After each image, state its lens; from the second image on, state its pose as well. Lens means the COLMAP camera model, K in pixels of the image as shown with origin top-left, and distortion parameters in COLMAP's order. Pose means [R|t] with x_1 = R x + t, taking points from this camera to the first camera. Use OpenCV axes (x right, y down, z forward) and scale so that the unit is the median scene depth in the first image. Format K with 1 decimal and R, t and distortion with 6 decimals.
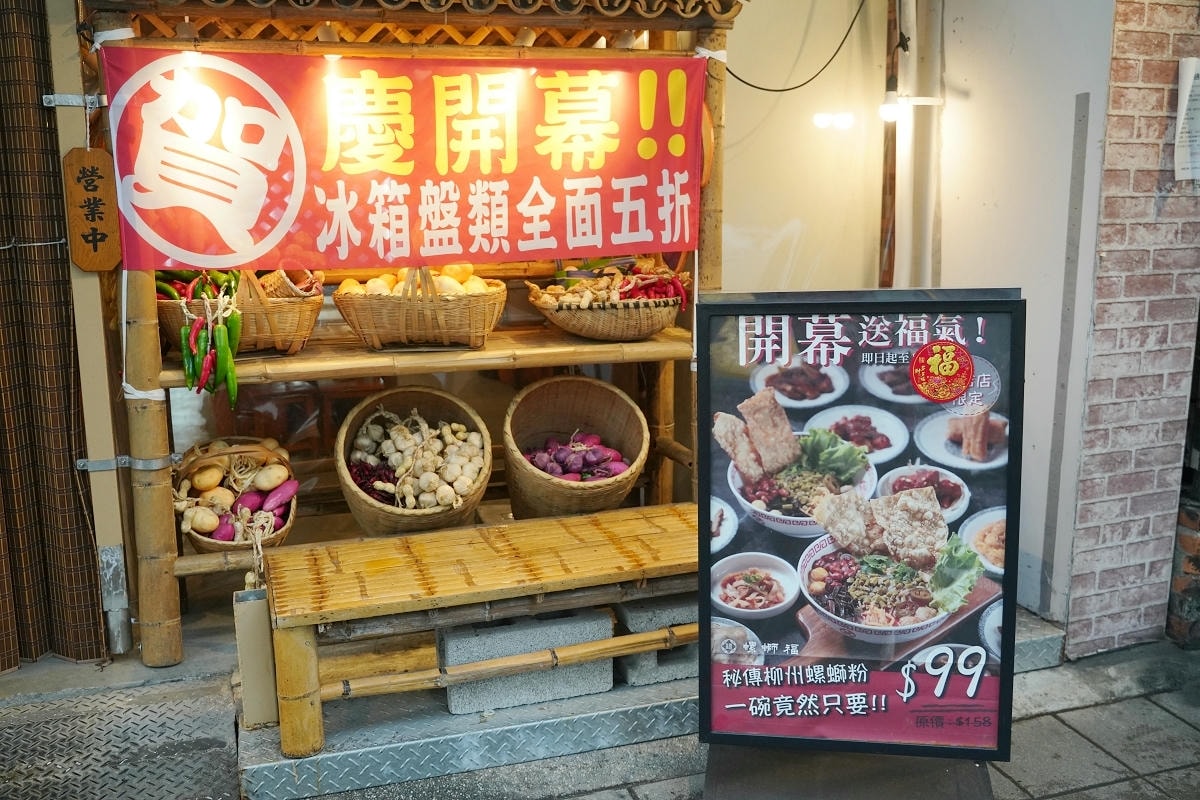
lens RADIAL K [[1053.8, 0, 600.0], [0, 1053.8, 400.0], [0, 0, 1]] dist [-0.020207, 0.003286]
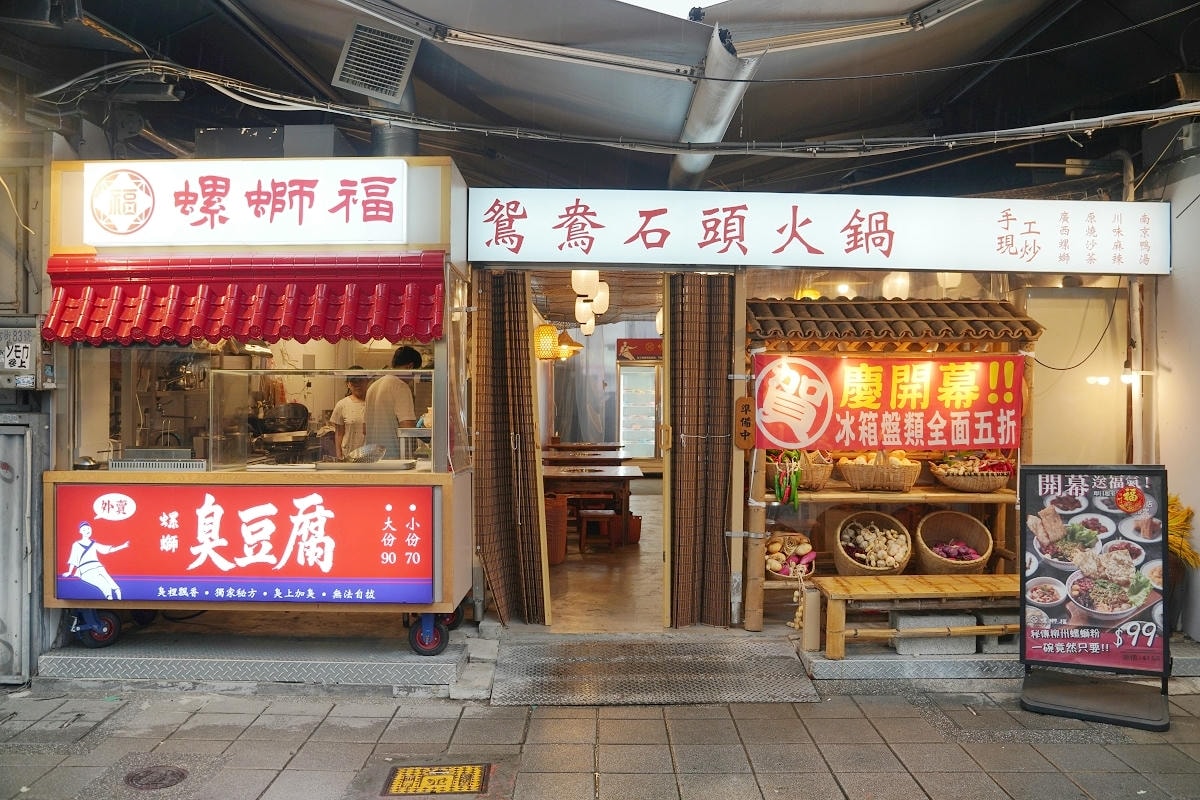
lens RADIAL K [[977.8, 0, 600.0], [0, 977.8, 400.0], [0, 0, 1]] dist [-0.128204, 0.141919]
pose [[0.949922, 0.016148, -0.312071, -0.108609], [-0.076348, 0.980391, -0.181671, 0.178213], [0.303018, 0.196399, 0.932528, -1.069947]]
